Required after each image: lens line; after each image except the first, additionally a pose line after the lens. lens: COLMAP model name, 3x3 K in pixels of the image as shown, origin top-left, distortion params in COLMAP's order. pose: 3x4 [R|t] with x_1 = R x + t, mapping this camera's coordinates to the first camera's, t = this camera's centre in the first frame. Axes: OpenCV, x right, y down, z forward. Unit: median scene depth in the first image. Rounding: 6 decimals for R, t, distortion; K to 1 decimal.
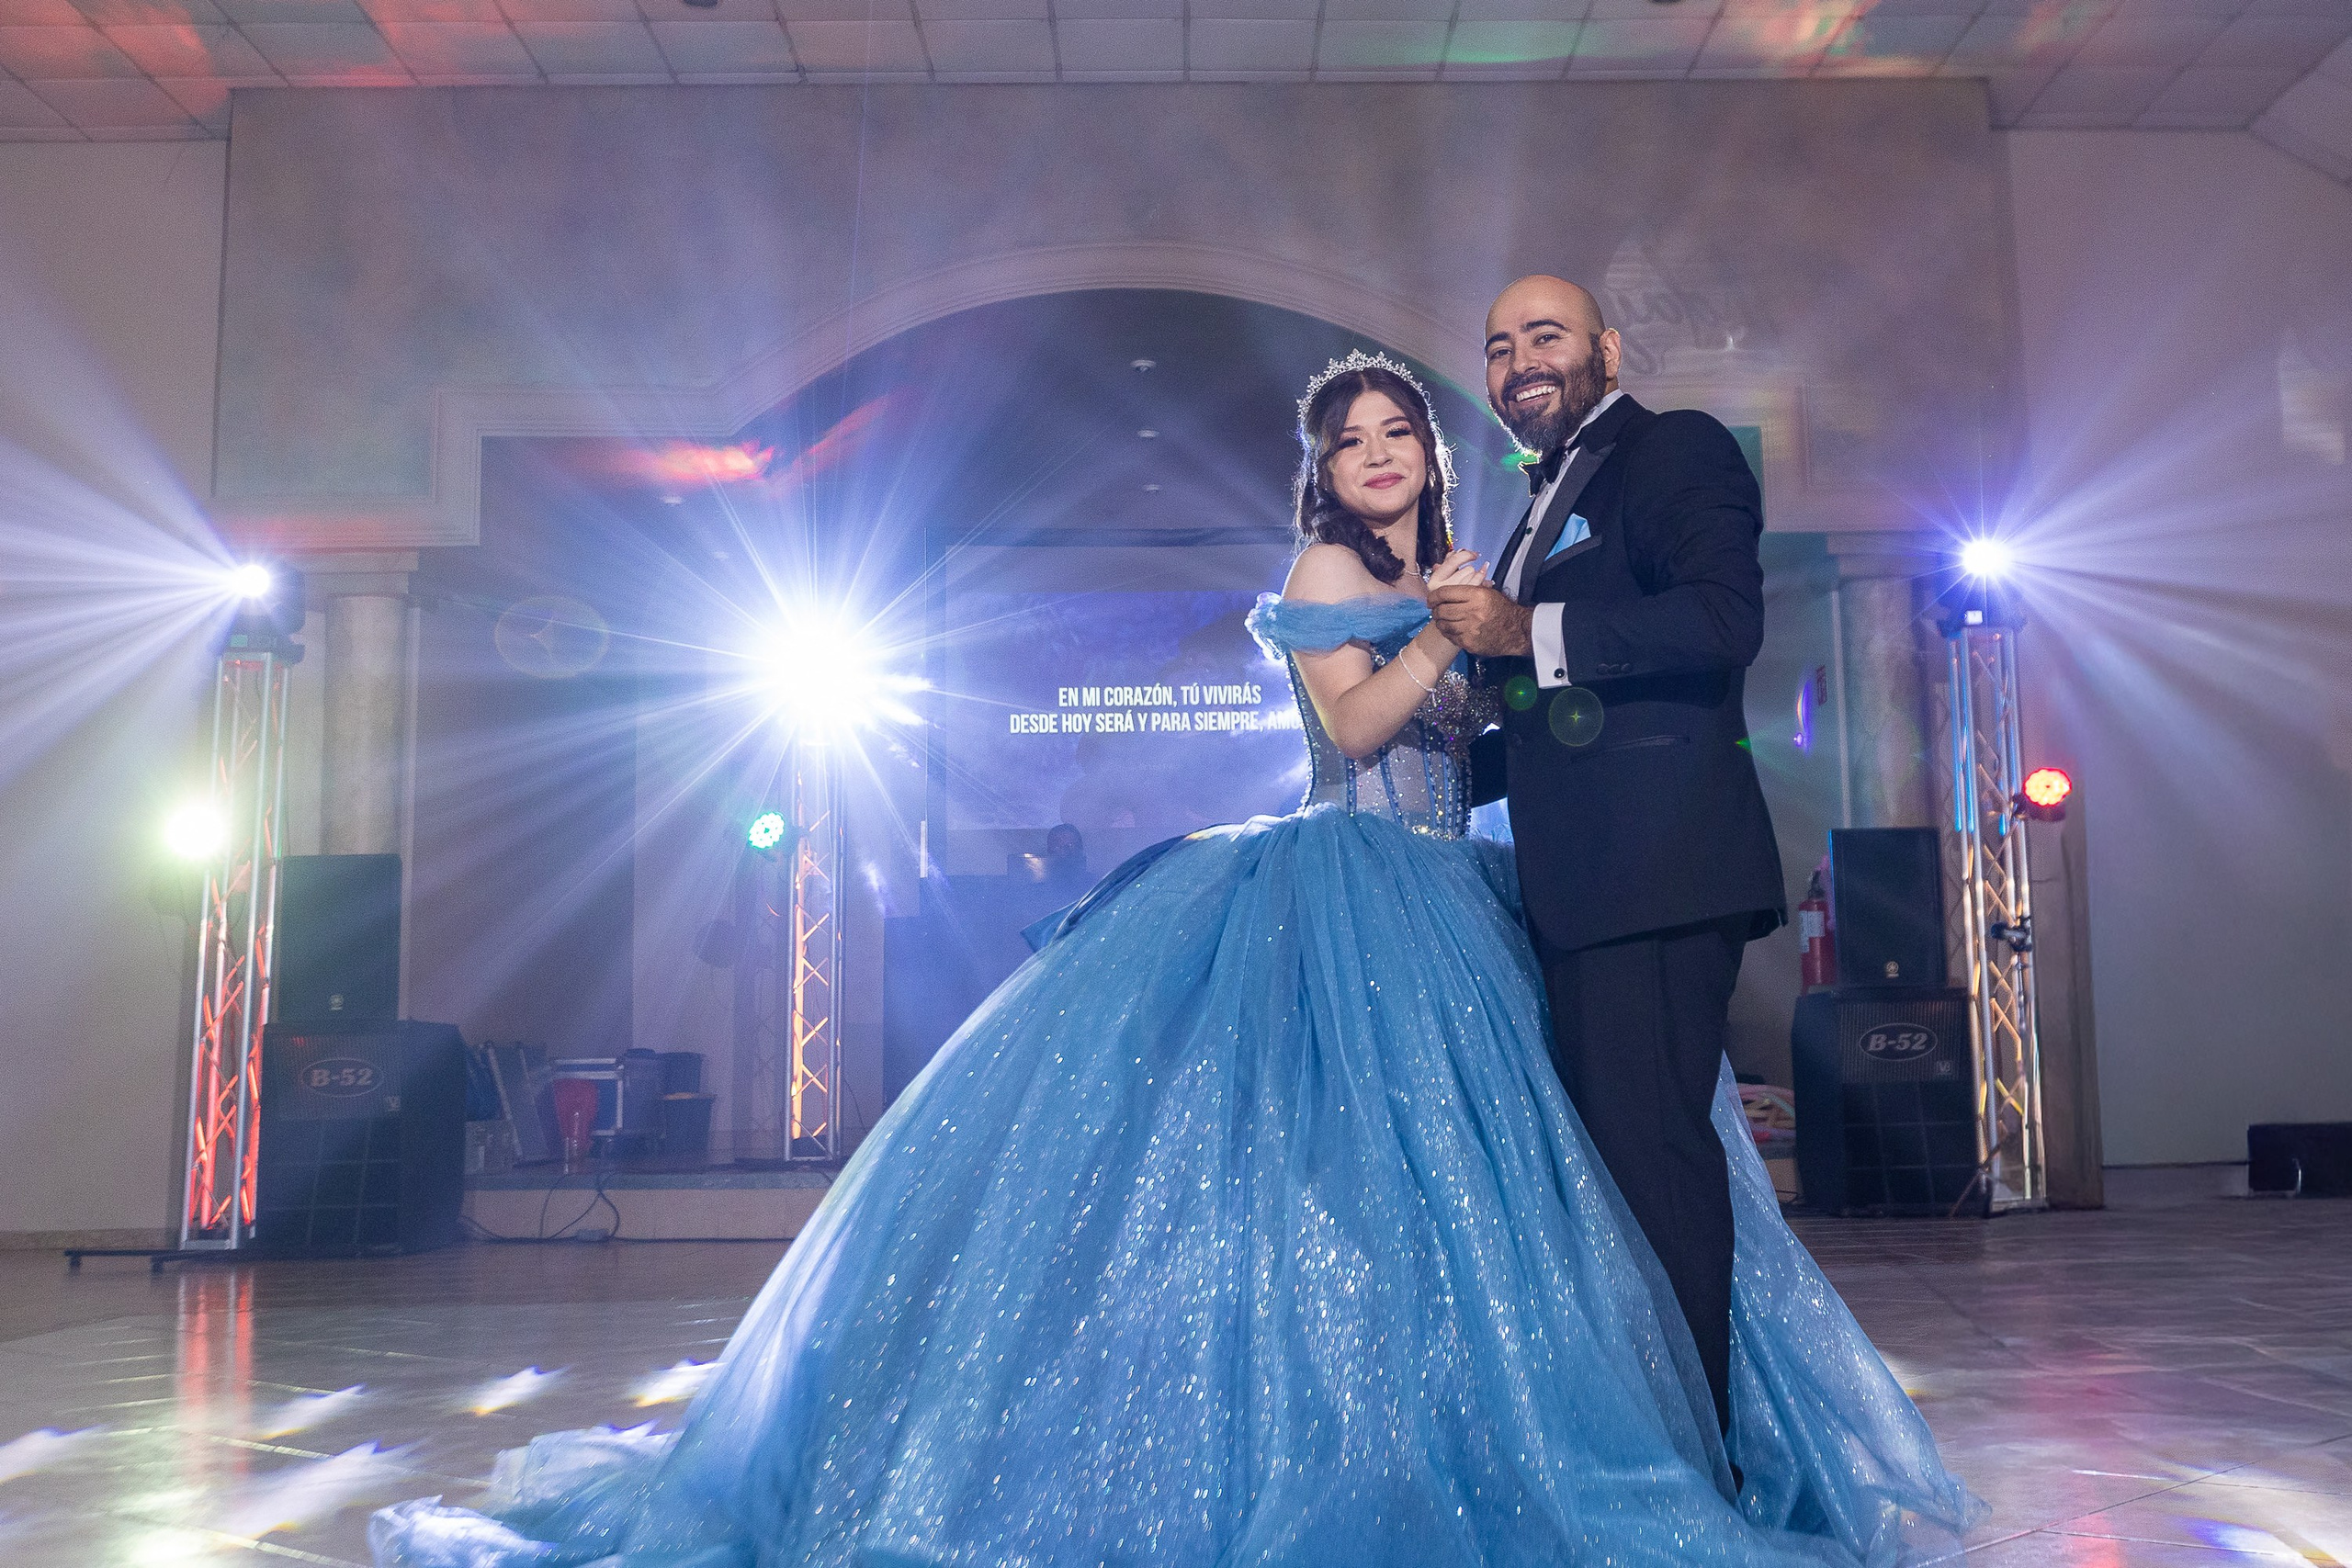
lens RADIAL K [[2349.9, 0, 1288.3], [0, 2349.9, 725.8], [0, 0, 1]] dist [-0.004808, 0.000000]
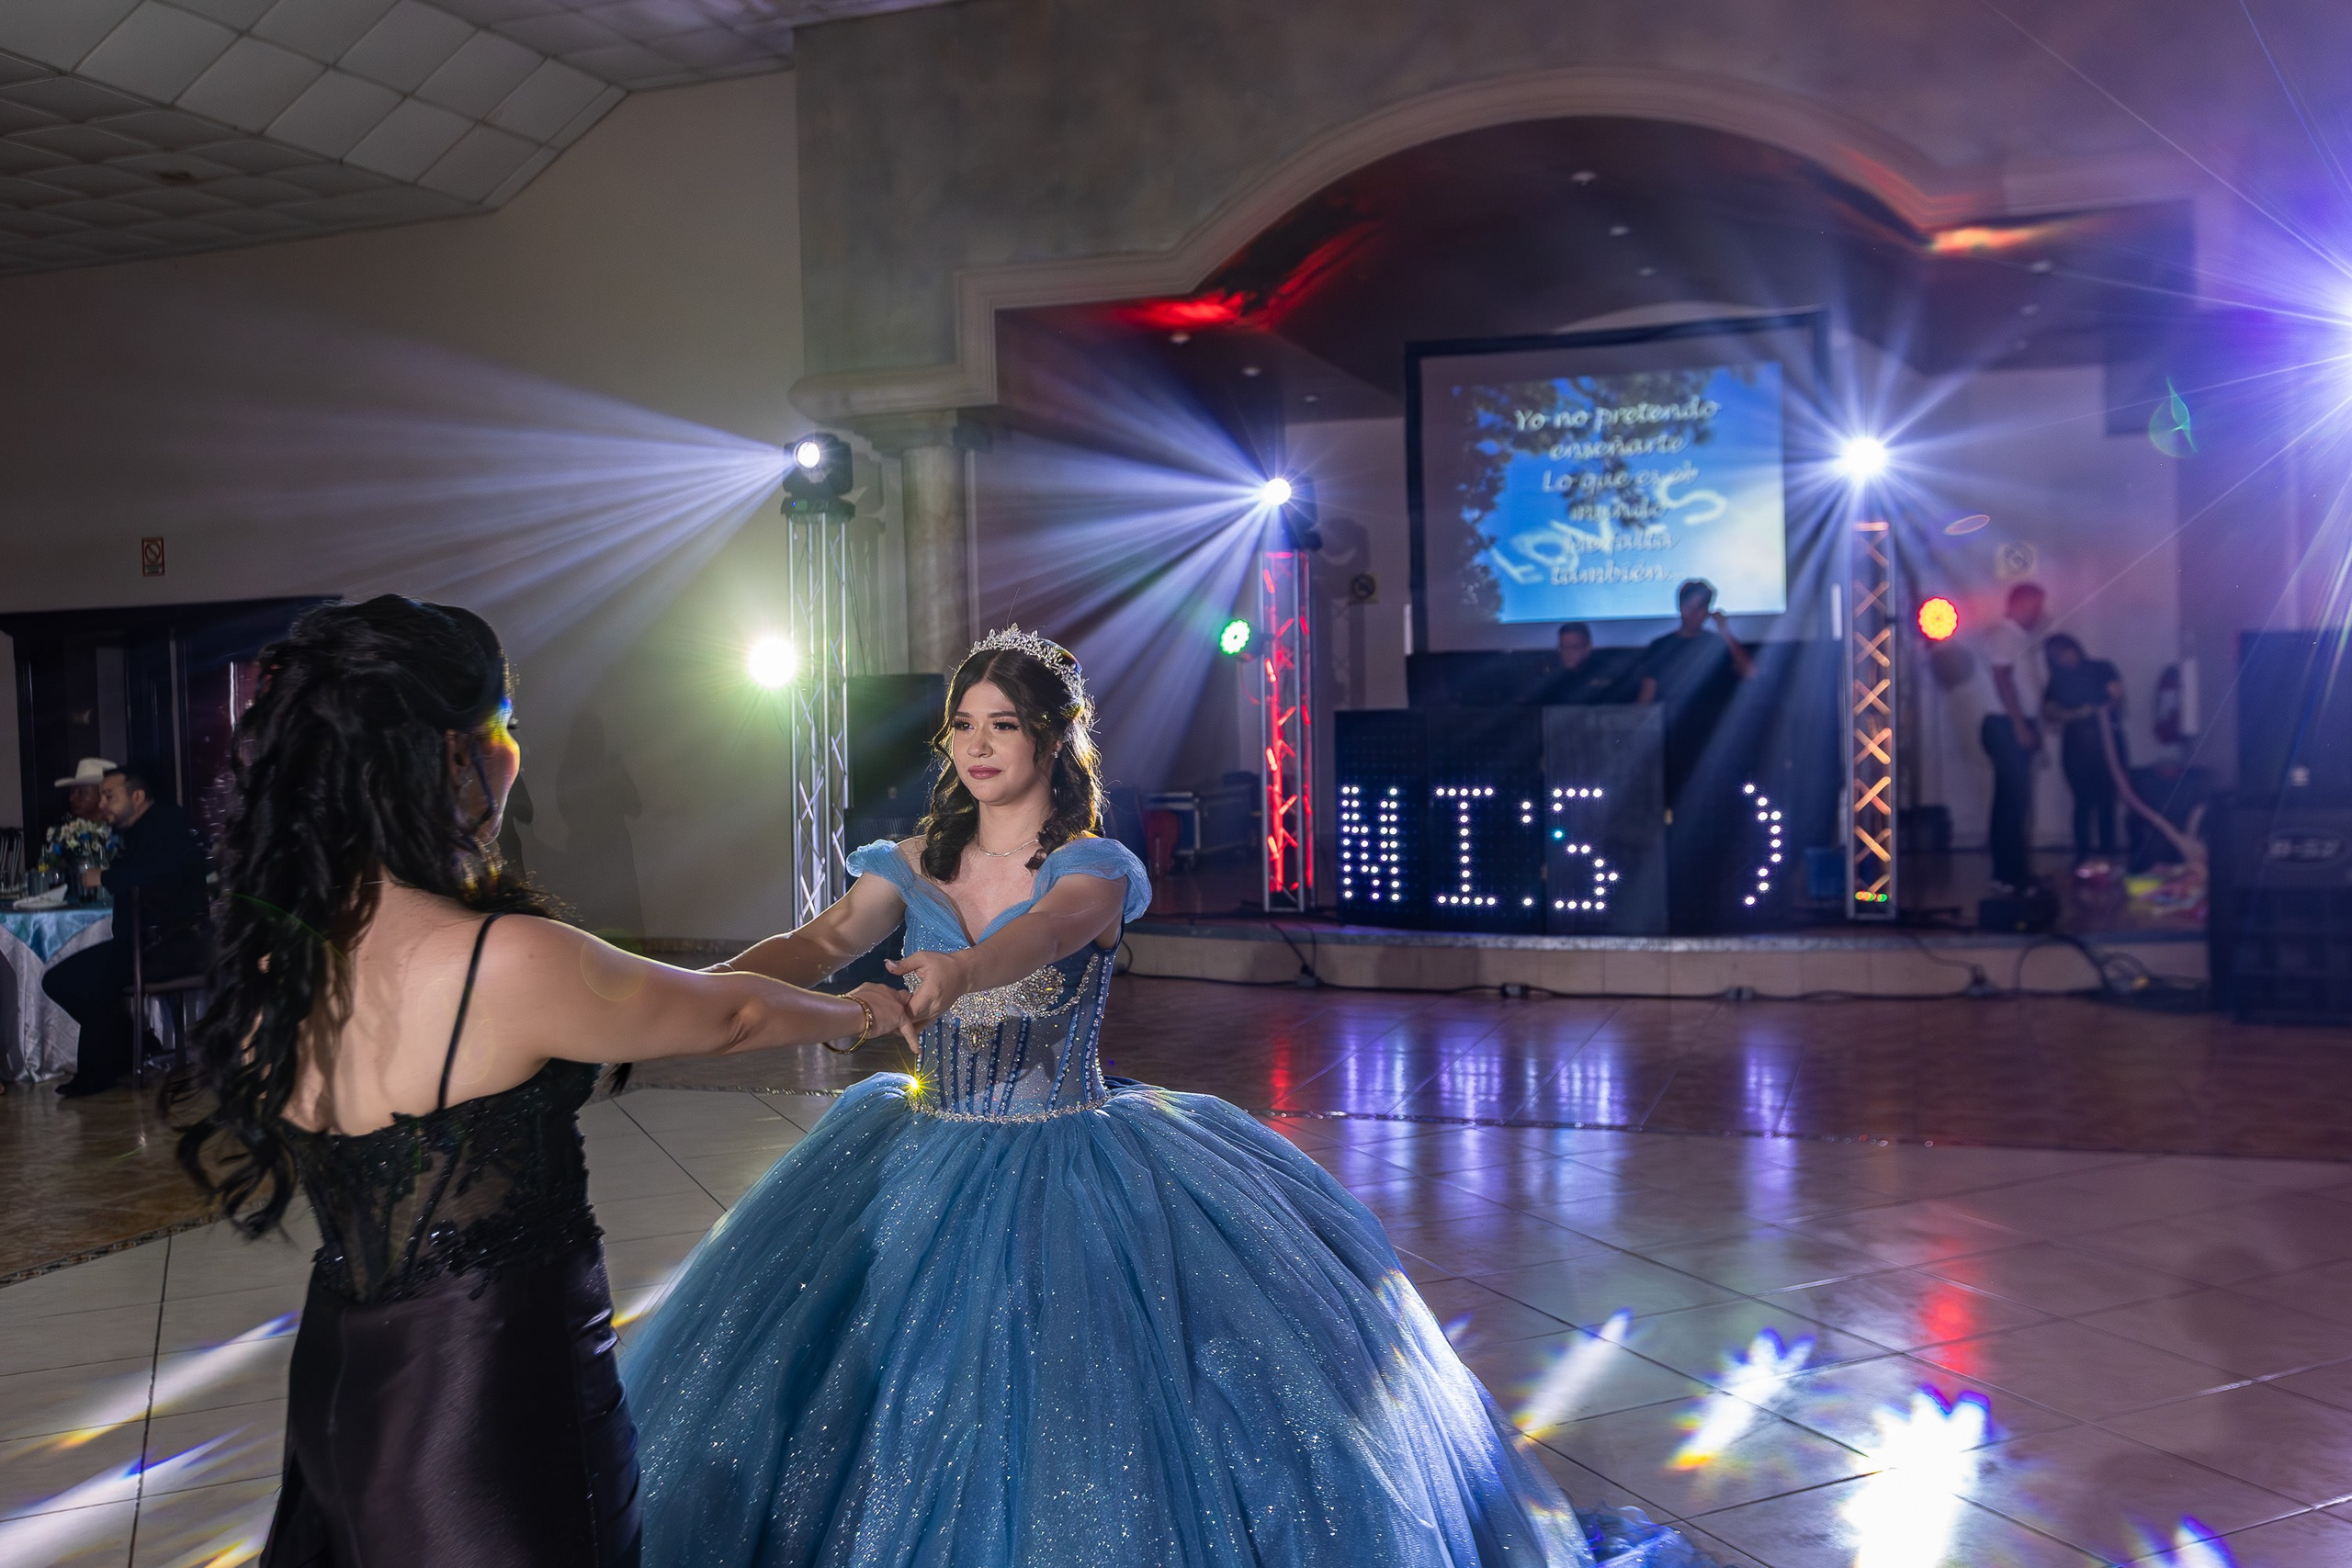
lens RADIAL K [[1931.3, 0, 1190.3], [0, 1931.3, 794.0], [0, 0, 1]] dist [-0.007351, -0.008561]
pose [[0.935282, 0.011080, -0.353730, 0.098785], [0.054046, 0.983315, 0.173700, -0.047170], [0.349753, -0.181576, 0.919077, 0.094887]]
